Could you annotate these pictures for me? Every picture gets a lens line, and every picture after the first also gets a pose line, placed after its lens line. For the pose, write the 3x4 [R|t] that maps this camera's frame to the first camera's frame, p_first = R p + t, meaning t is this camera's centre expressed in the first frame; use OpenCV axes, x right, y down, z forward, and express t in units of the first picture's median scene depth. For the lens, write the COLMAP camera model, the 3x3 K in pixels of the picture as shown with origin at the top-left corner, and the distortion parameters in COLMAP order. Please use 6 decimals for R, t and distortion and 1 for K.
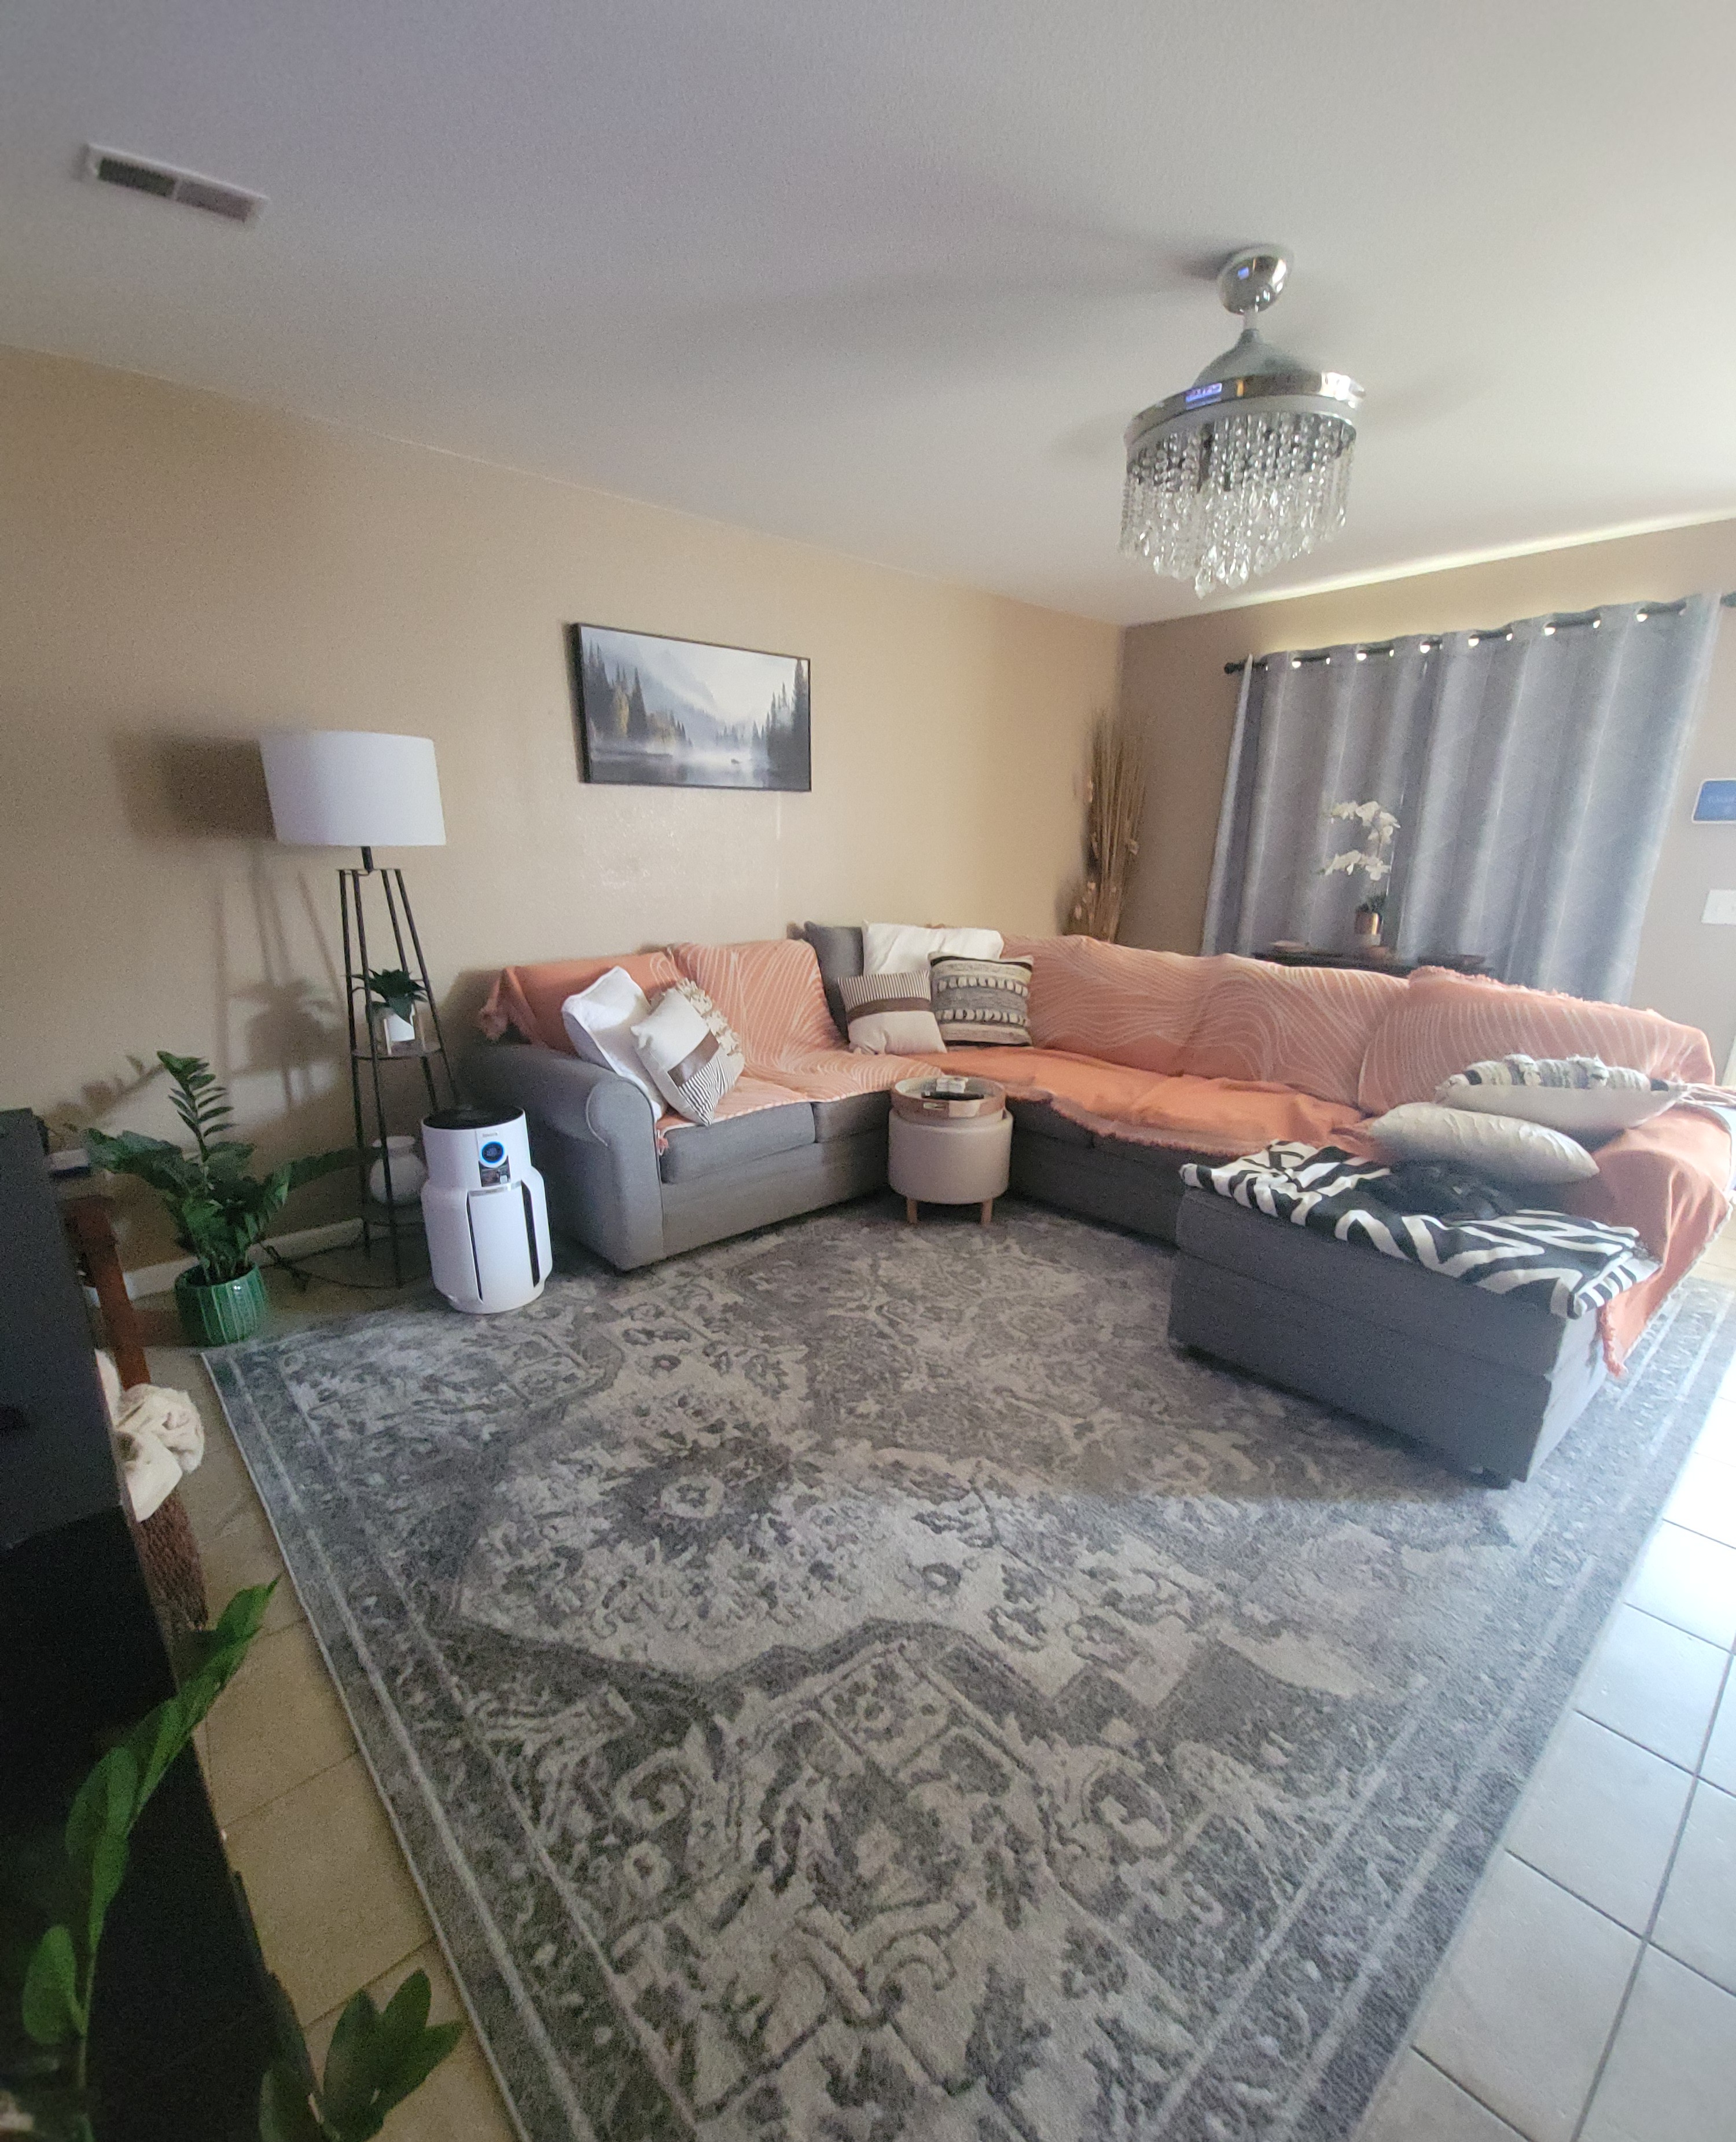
lens RADIAL K [[923.7, 0, 851.9], [0, 923.7, 1152.5], [0, 0, 1]] dist [0.000804, 0.000068]
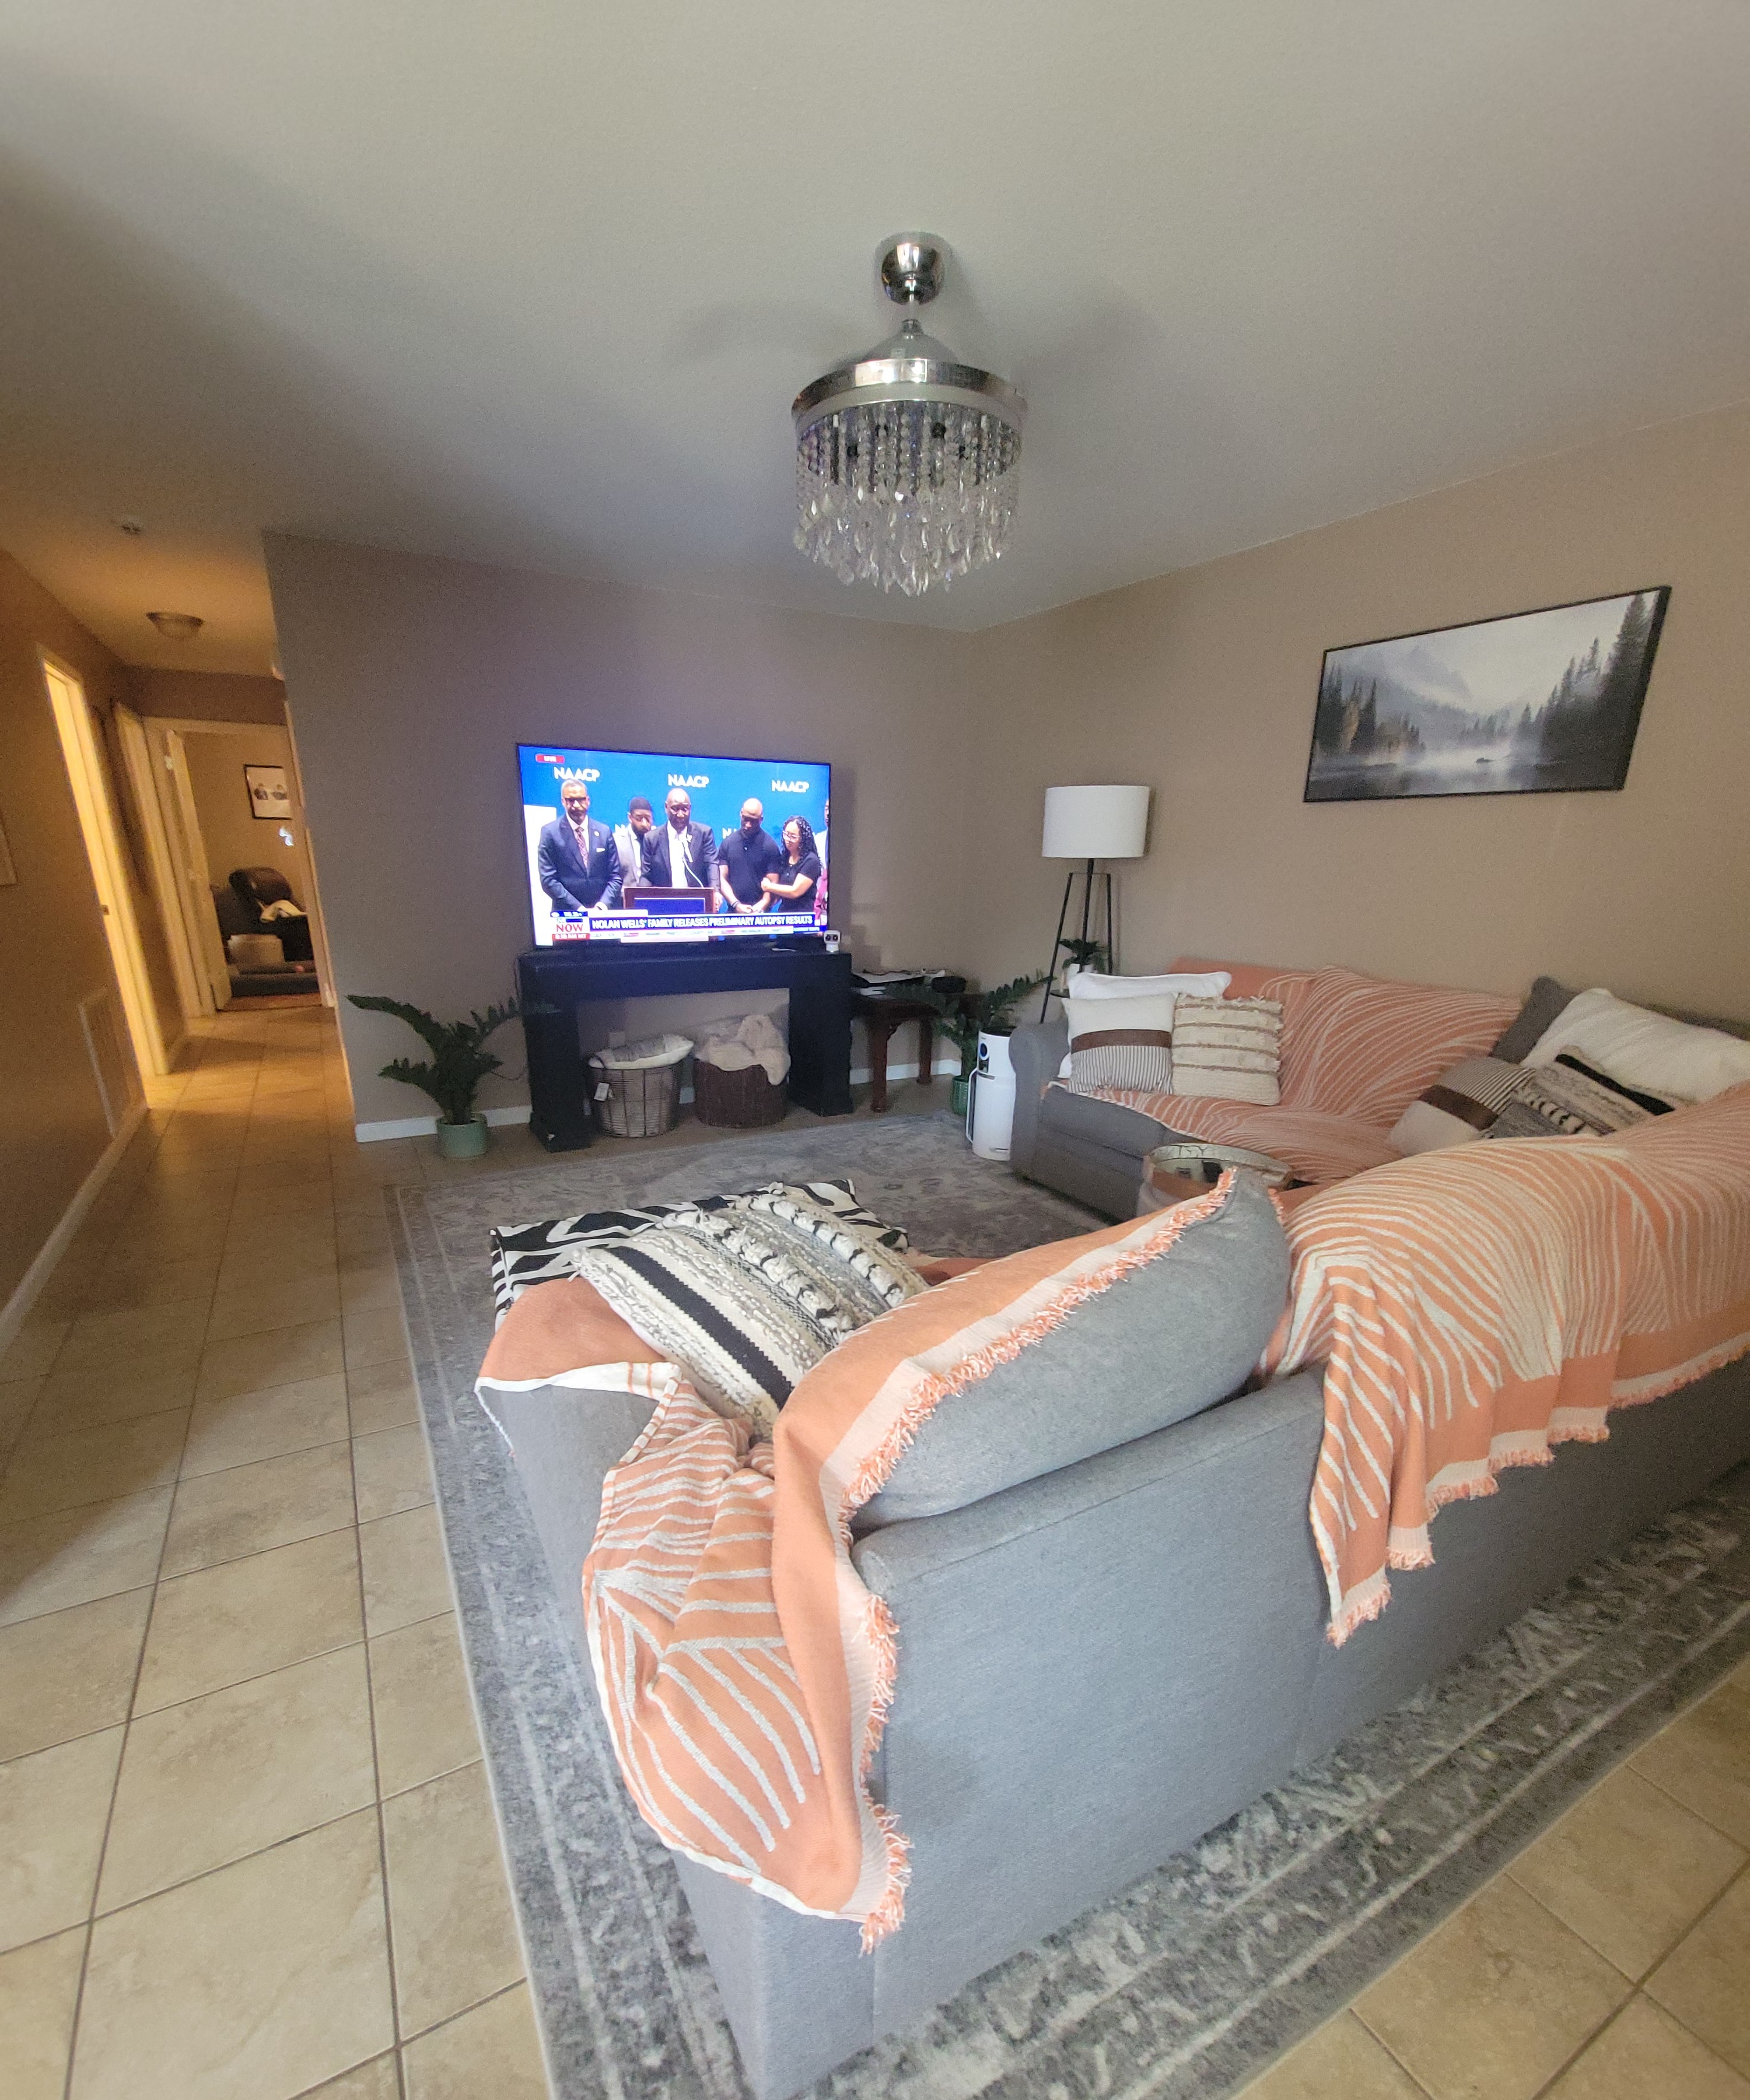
lens RADIAL K [[948.2, 0, 869.2], [0, 948.2, 1169.5], [0, 0, 1]] dist [-0.004499, -0.000677]
pose [[-0.207538, 0.306943, -0.928824, 0.867554], [-0.327815, 0.872774, 0.361668, -0.245042], [0.921664, 0.379542, -0.080513, 0.734361]]
